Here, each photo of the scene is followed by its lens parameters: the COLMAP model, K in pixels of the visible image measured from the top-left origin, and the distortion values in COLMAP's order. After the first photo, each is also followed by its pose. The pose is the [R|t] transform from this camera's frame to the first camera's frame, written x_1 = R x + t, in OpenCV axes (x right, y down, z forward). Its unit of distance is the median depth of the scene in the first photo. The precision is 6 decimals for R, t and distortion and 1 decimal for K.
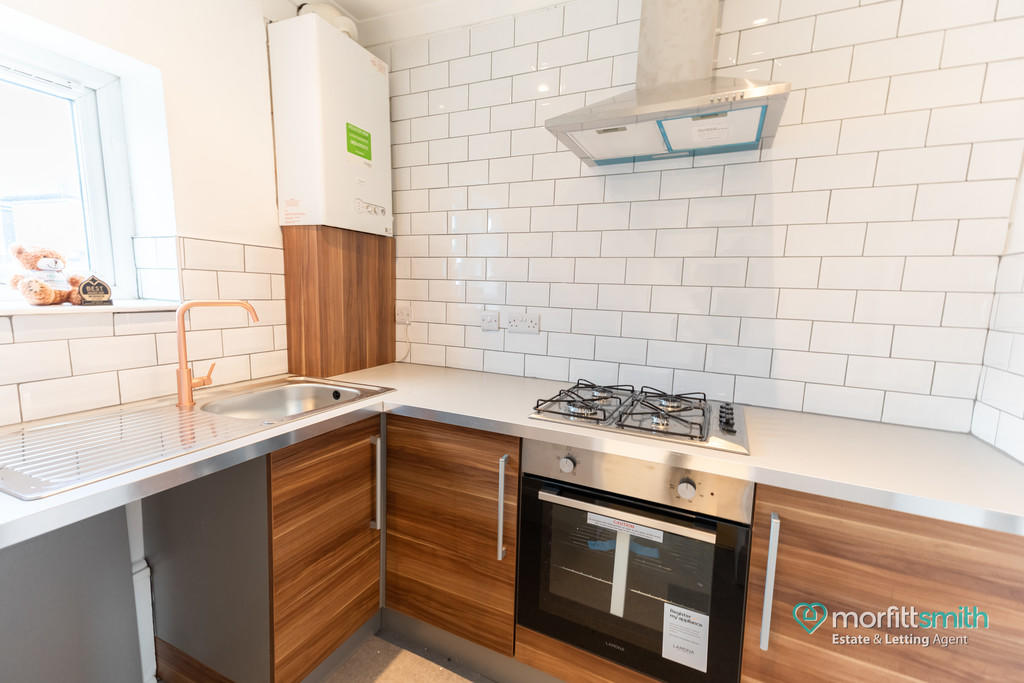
lens RADIAL K [[449.4, 0, 517.4], [0, 449.4, 344.4], [0, 0, 1]] dist [0.039065, -0.000262]
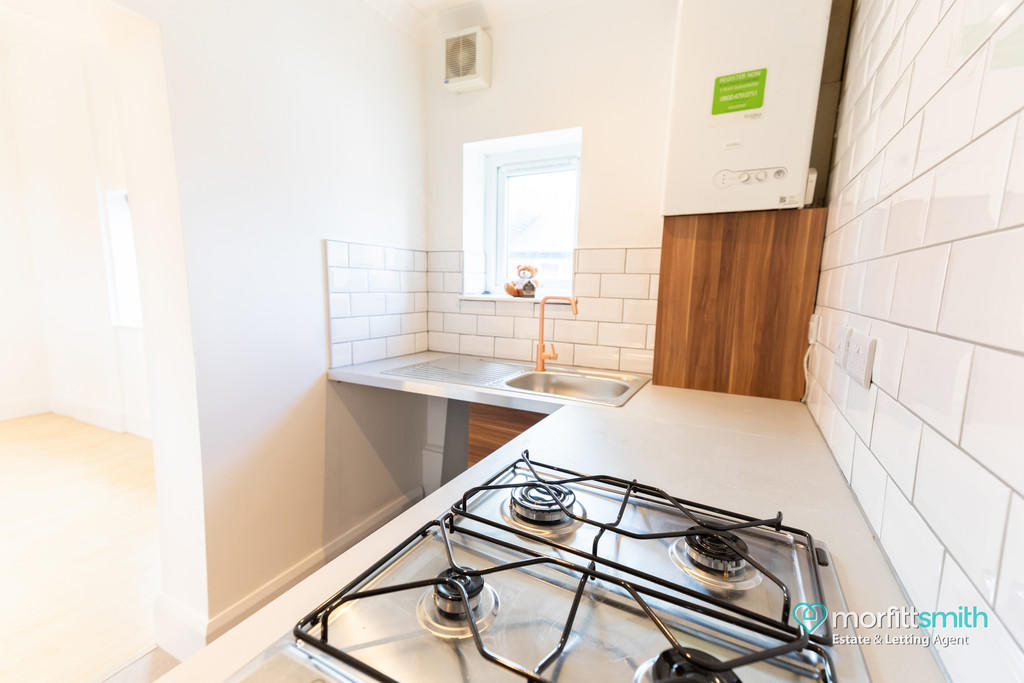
lens RADIAL K [[442.2, 0, 512.0], [0, 442.2, 341.5], [0, 0, 1]] dist [0.052771, -0.000149]
pose [[-0.056339, 0.096850, -0.993703, 0.565852], [-0.149109, 0.983306, 0.104290, -0.074825], [0.987215, 0.154046, -0.040957, 0.886154]]
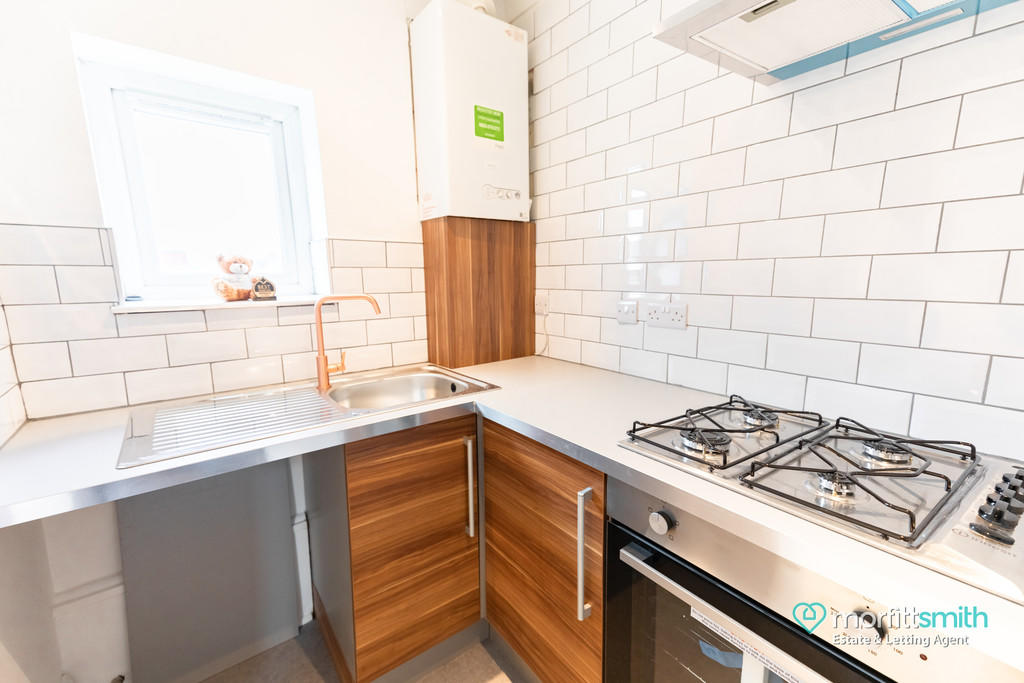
lens RADIAL K [[442.2, 0, 512.0], [0, 442.2, 341.5], [0, 0, 1]] dist [0.052771, -0.000149]
pose [[0.875347, 0.034247, -0.482282, 0.196395], [-0.022525, 0.999294, 0.030077, -0.023500], [0.482971, -0.015464, 0.875500, 0.241151]]
